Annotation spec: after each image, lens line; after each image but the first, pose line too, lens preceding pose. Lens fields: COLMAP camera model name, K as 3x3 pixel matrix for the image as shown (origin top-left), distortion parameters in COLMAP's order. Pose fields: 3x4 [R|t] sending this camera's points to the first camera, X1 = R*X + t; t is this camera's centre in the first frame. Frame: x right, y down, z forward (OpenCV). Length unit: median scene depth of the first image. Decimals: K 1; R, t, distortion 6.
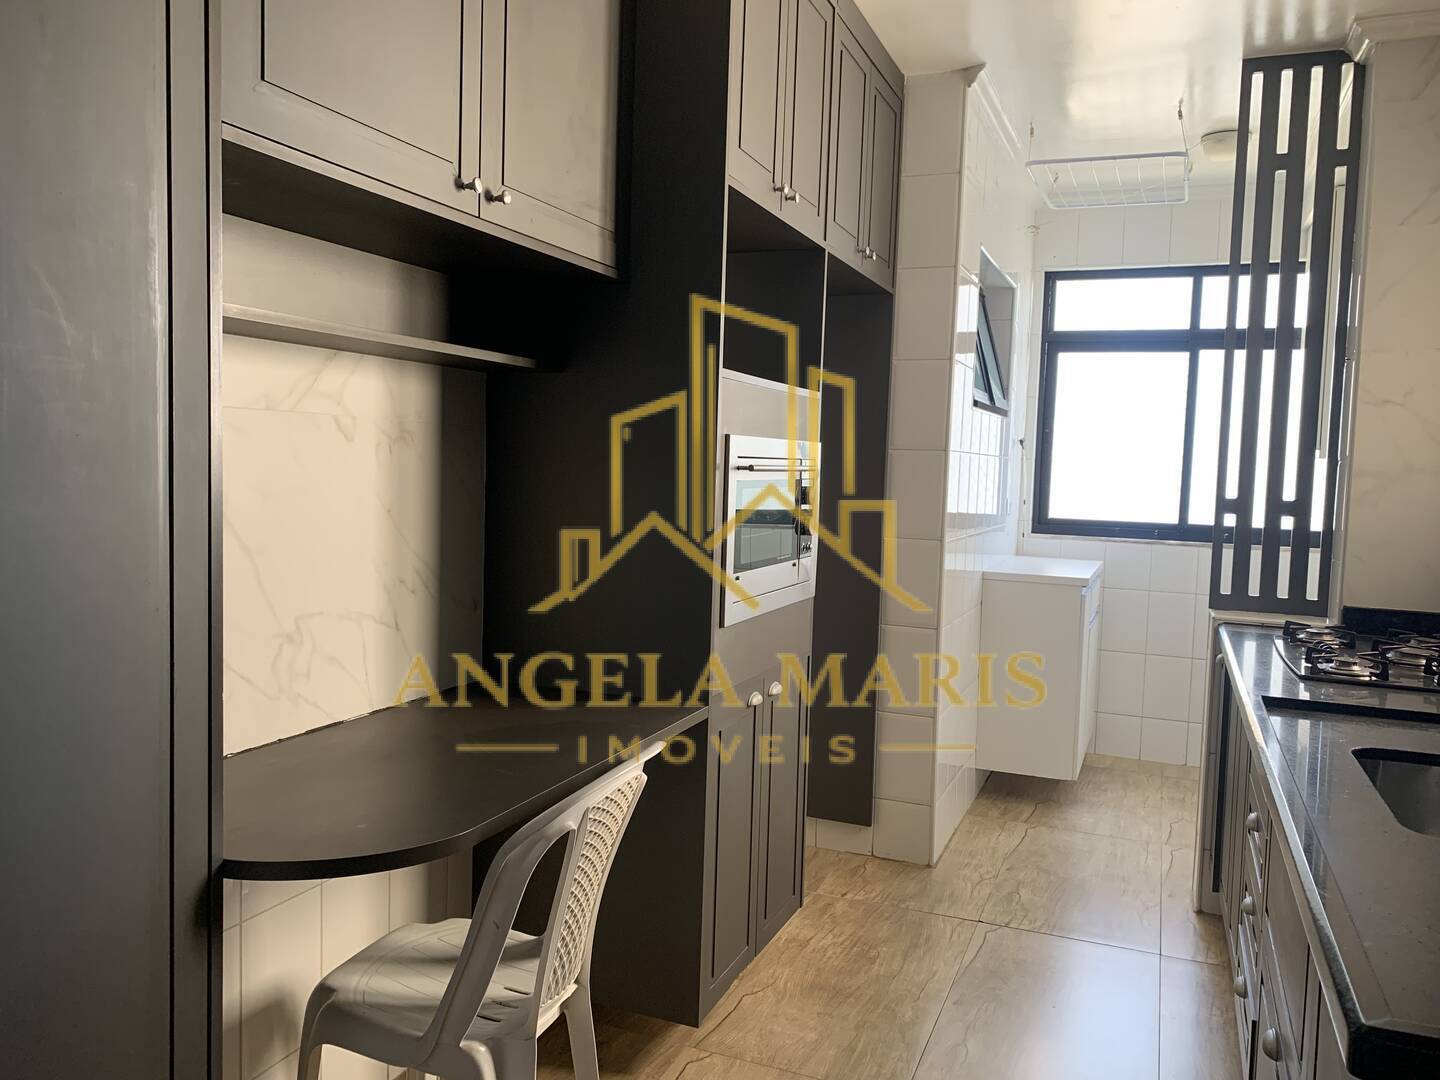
lens RADIAL K [[1093.2, 0, 728.1], [0, 1093.2, 529.9], [0, 0, 1]] dist [0.009374, 0.000905]
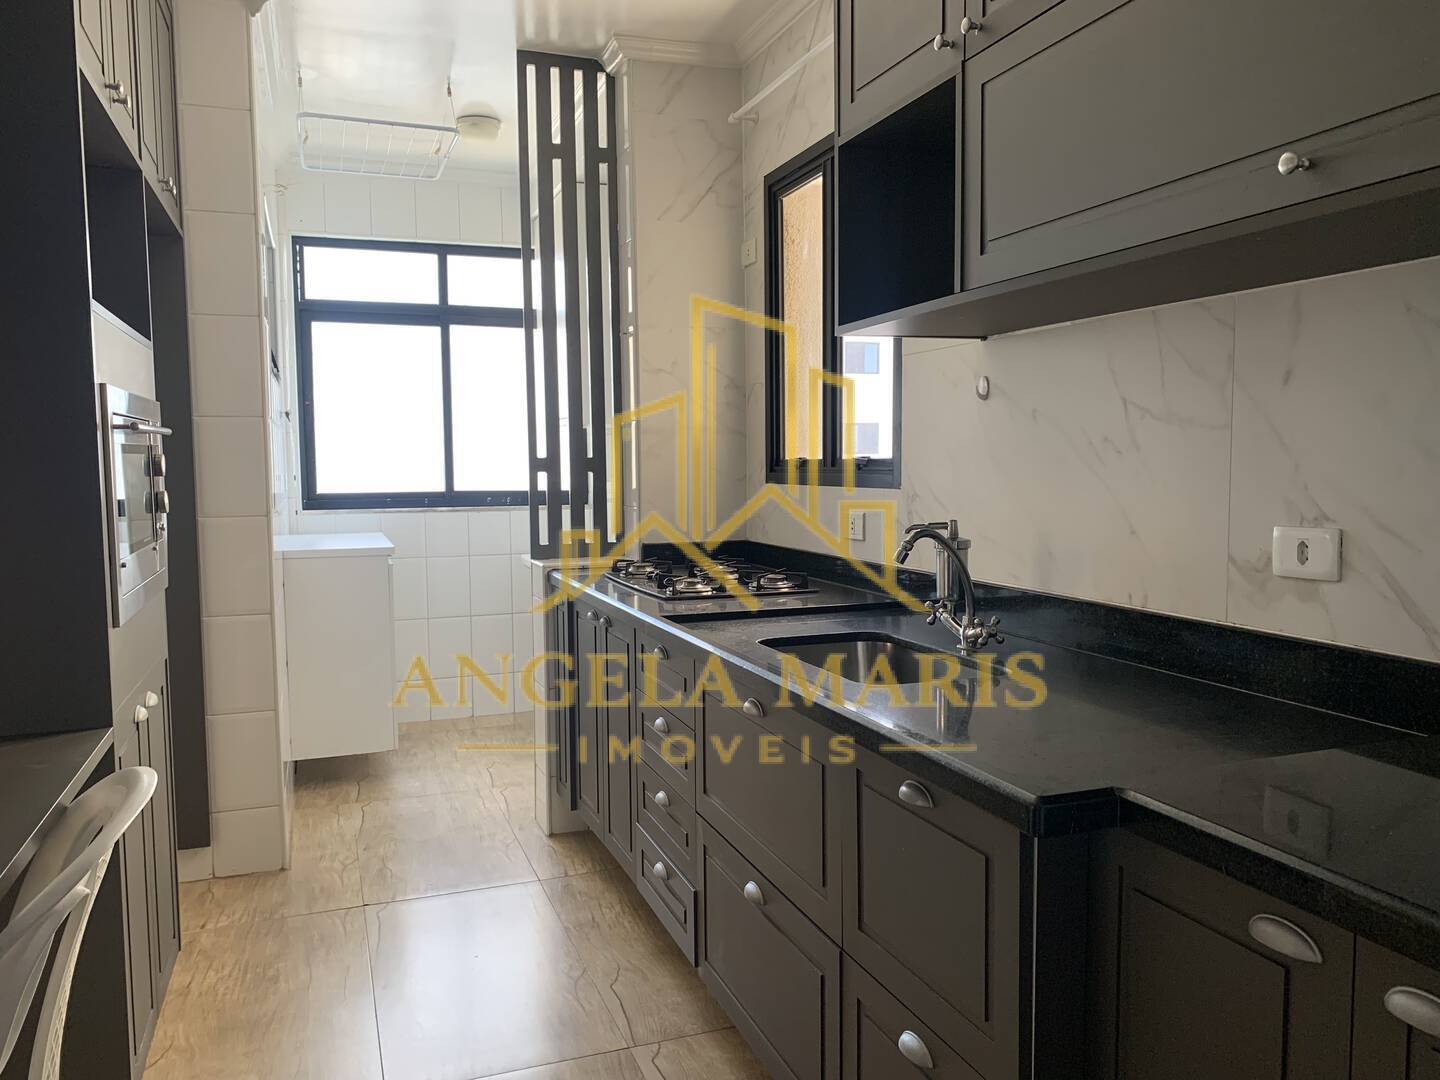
lens RADIAL K [[1095.3, 0, 720.0], [0, 1095.3, 540.0], [0, 0, 1]] dist [0.012655, 0.004584]
pose [[0.741010, -0.088717, 0.665607, -0.147865], [0.074772, 0.995971, 0.049507, 0.013528], [-0.667317, 0.013084, 0.744659, 0.067627]]
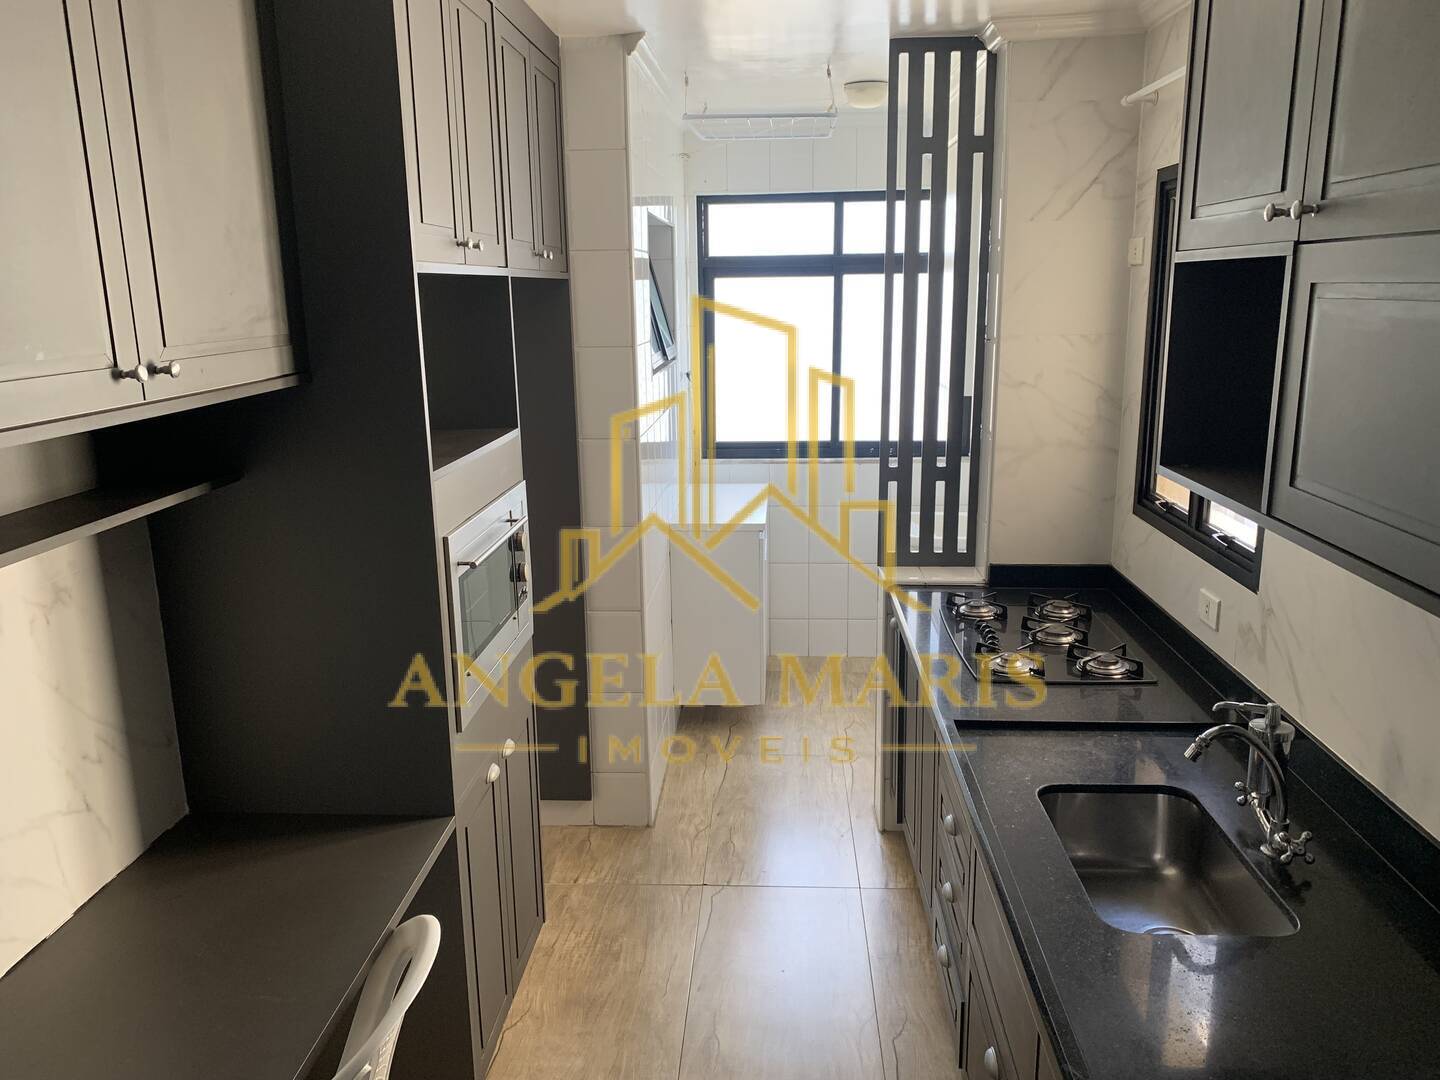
lens RADIAL K [[1085.6, 0, 720.0], [0, 1085.6, 540.0], [0, 0, 1]] dist [0.058923, -0.089375]
pose [[0.946036, -0.116683, 0.302325, -0.041982], [0.063747, 0.981706, 0.179412, -0.166336], [-0.317729, -0.150458, 0.936168, 0.030075]]
